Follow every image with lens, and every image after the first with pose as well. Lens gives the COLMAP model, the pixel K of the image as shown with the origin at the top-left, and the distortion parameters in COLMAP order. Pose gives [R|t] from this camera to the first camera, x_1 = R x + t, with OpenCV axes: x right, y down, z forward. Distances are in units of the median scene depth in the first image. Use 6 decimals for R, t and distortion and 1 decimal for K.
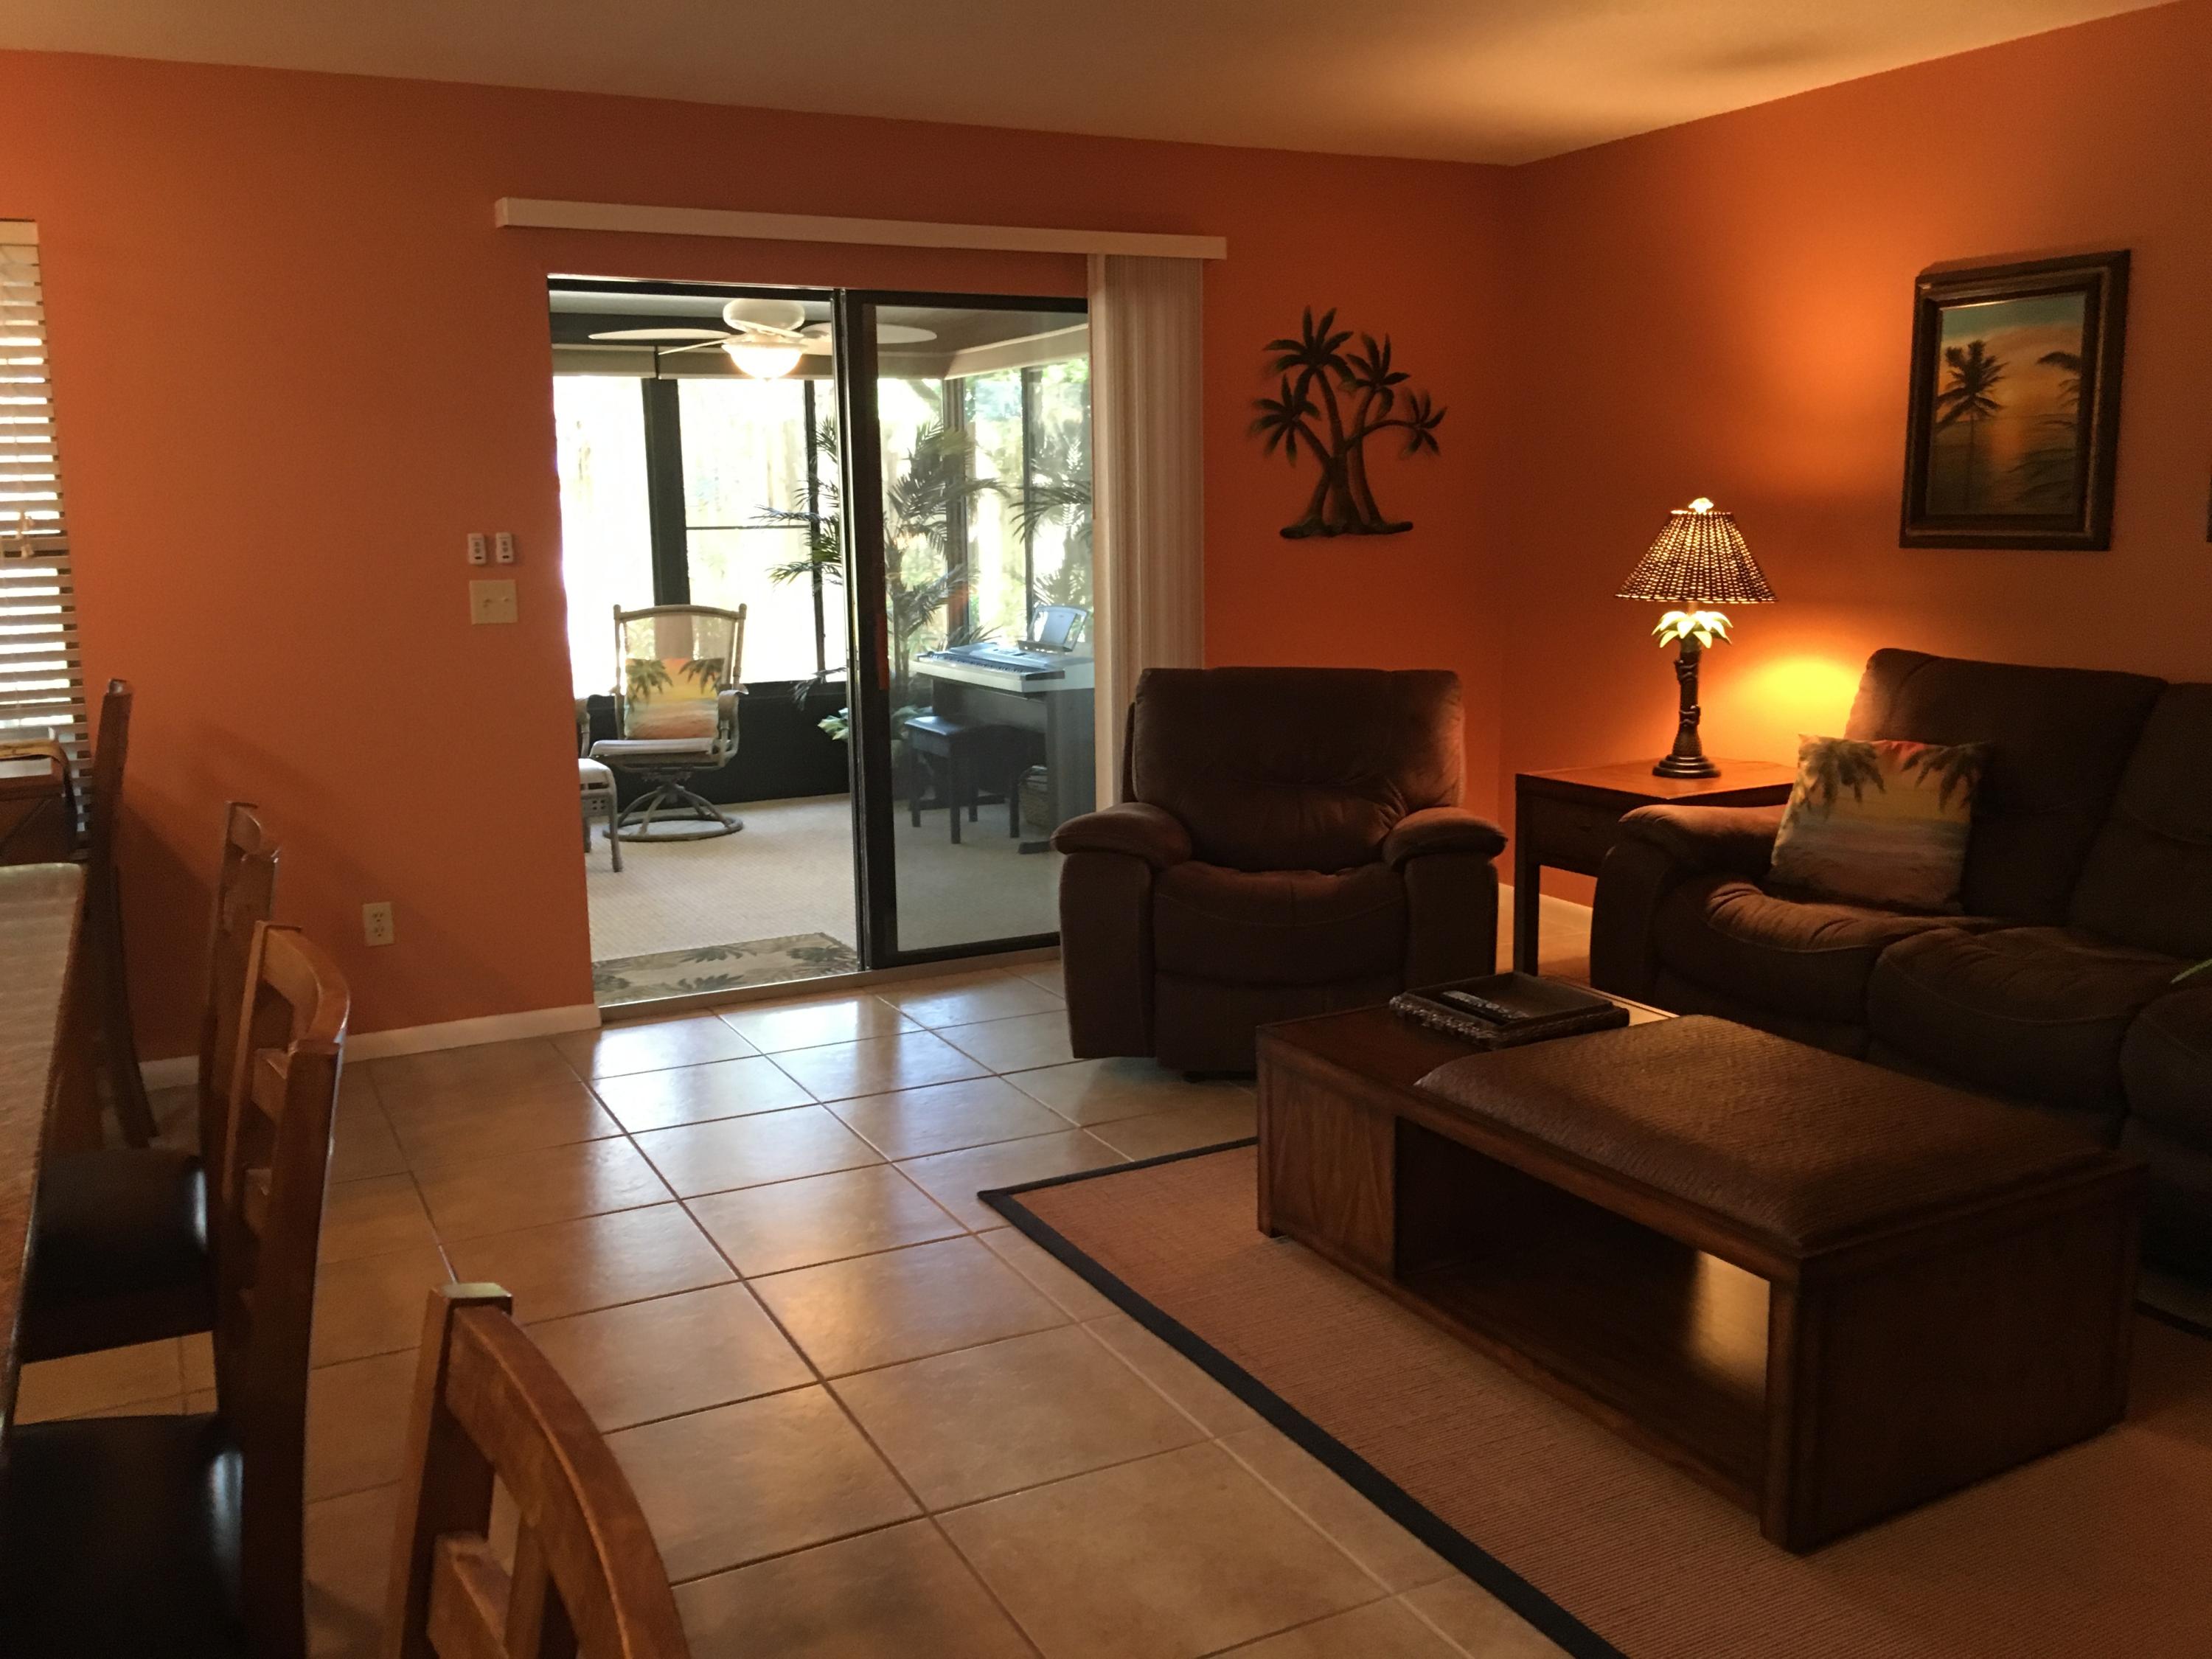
lens RADIAL K [[1880.7, 0, 1106.0], [0, 1880.7, 829.5], [0, 0, 1]] dist [0.075557, -0.144663]
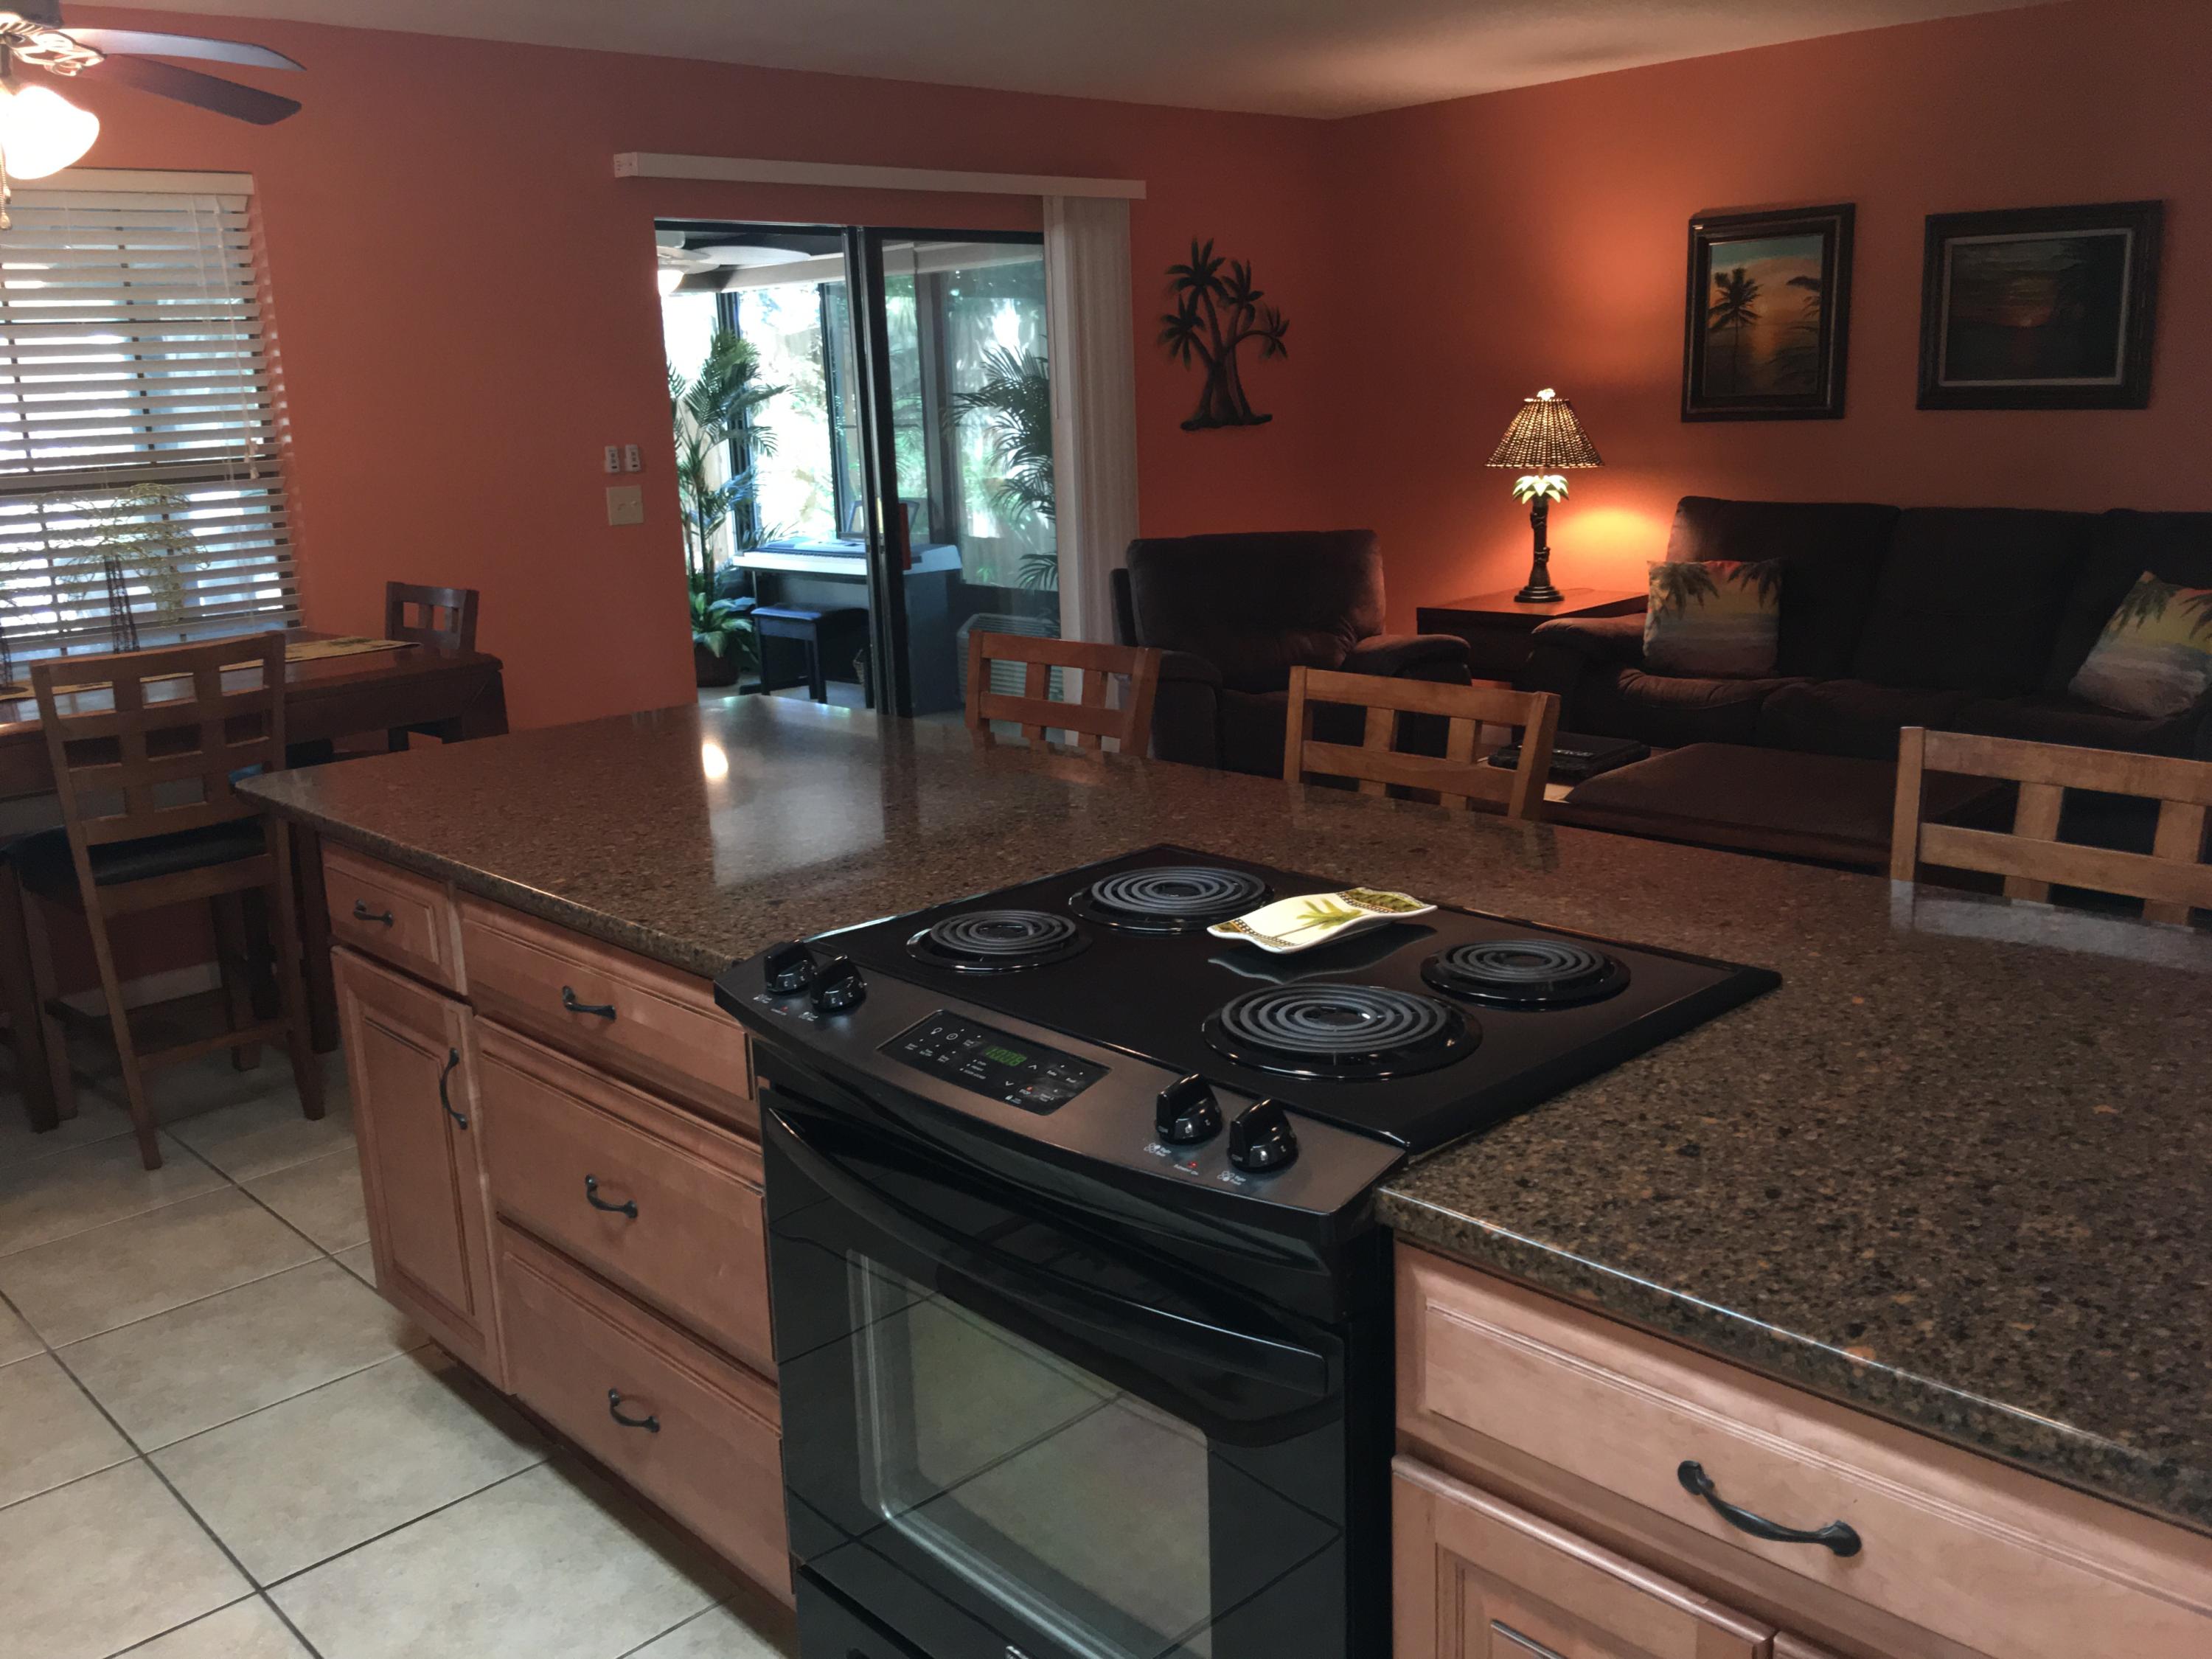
lens RADIAL K [[1880.7, 0, 1106.0], [0, 1880.7, 829.5], [0, 0, 1]] dist [0.075557, -0.144663]
pose [[0.957604, -0.088704, 0.274090, -0.370963], [0.074095, 0.995245, 0.063224, 0.025442], [-0.278395, -0.040235, 0.959623, -0.197368]]
